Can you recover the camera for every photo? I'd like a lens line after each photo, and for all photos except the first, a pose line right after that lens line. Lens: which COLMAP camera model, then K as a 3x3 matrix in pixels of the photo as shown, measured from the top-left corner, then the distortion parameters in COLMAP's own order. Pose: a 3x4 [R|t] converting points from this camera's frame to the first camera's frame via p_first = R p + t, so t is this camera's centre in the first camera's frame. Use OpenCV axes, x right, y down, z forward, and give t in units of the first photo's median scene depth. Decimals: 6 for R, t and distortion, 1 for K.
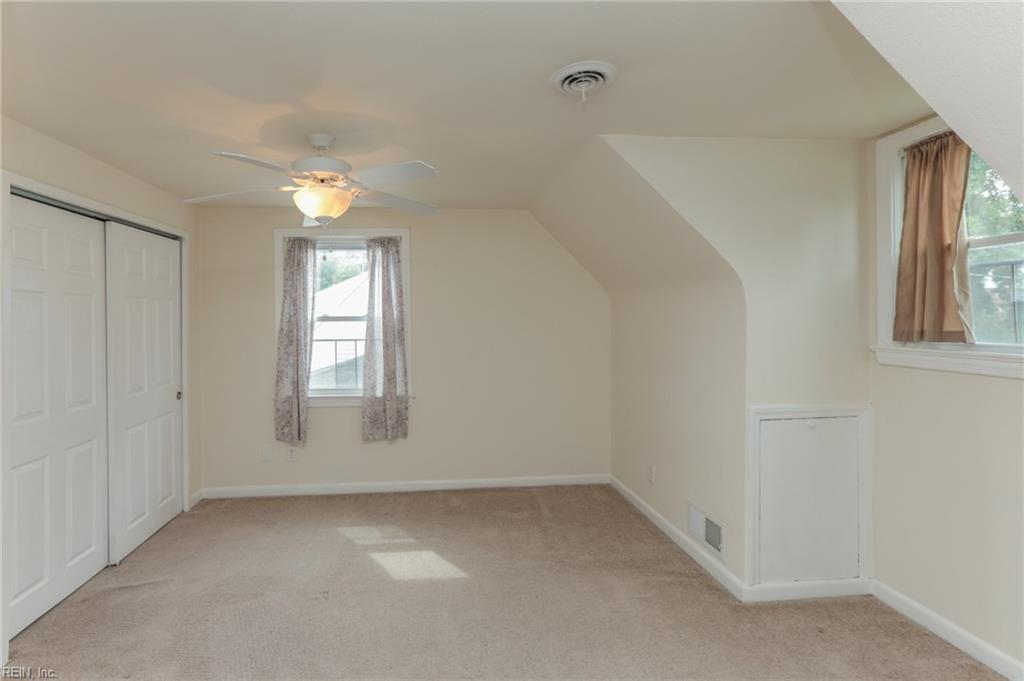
lens RADIAL K [[480.8, 0, 476.3], [0, 480.8, 320.9], [0, 0, 1]] dist [-0.051288, 0.038414]
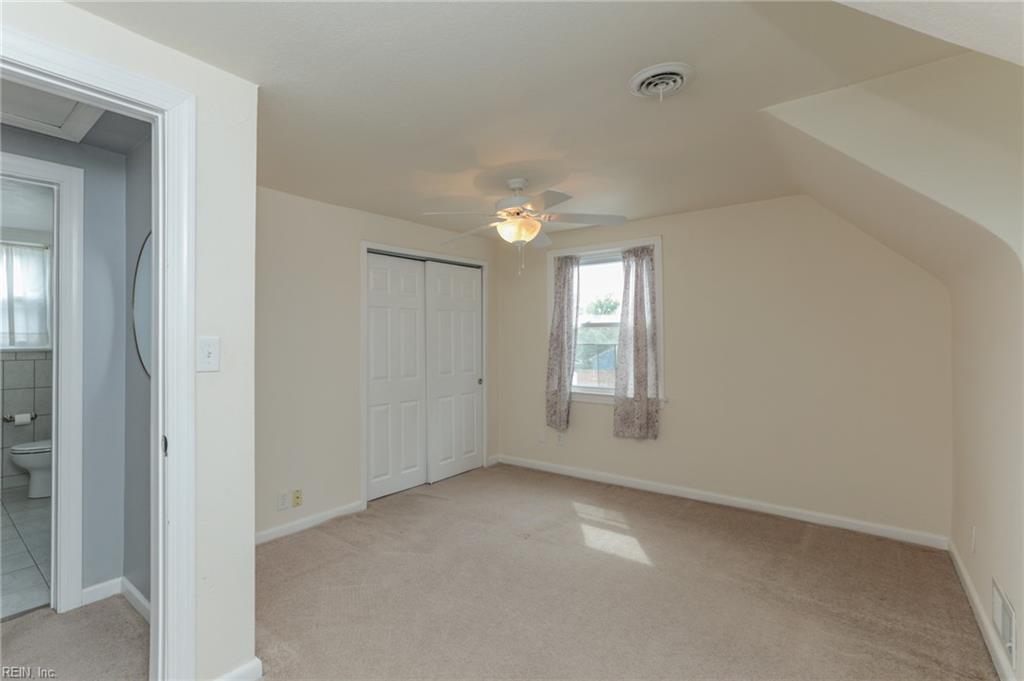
lens RADIAL K [[461.0, 0, 444.8], [0, 461.0, 340.6], [0, 0, 1]] dist [-0.002025, 0.000415]
pose [[0.711095, 0.013990, -0.702957, 0.224327], [-0.005188, 0.999879, 0.014652, 0.018638], [0.703077, -0.006772, 0.711082, -0.022482]]
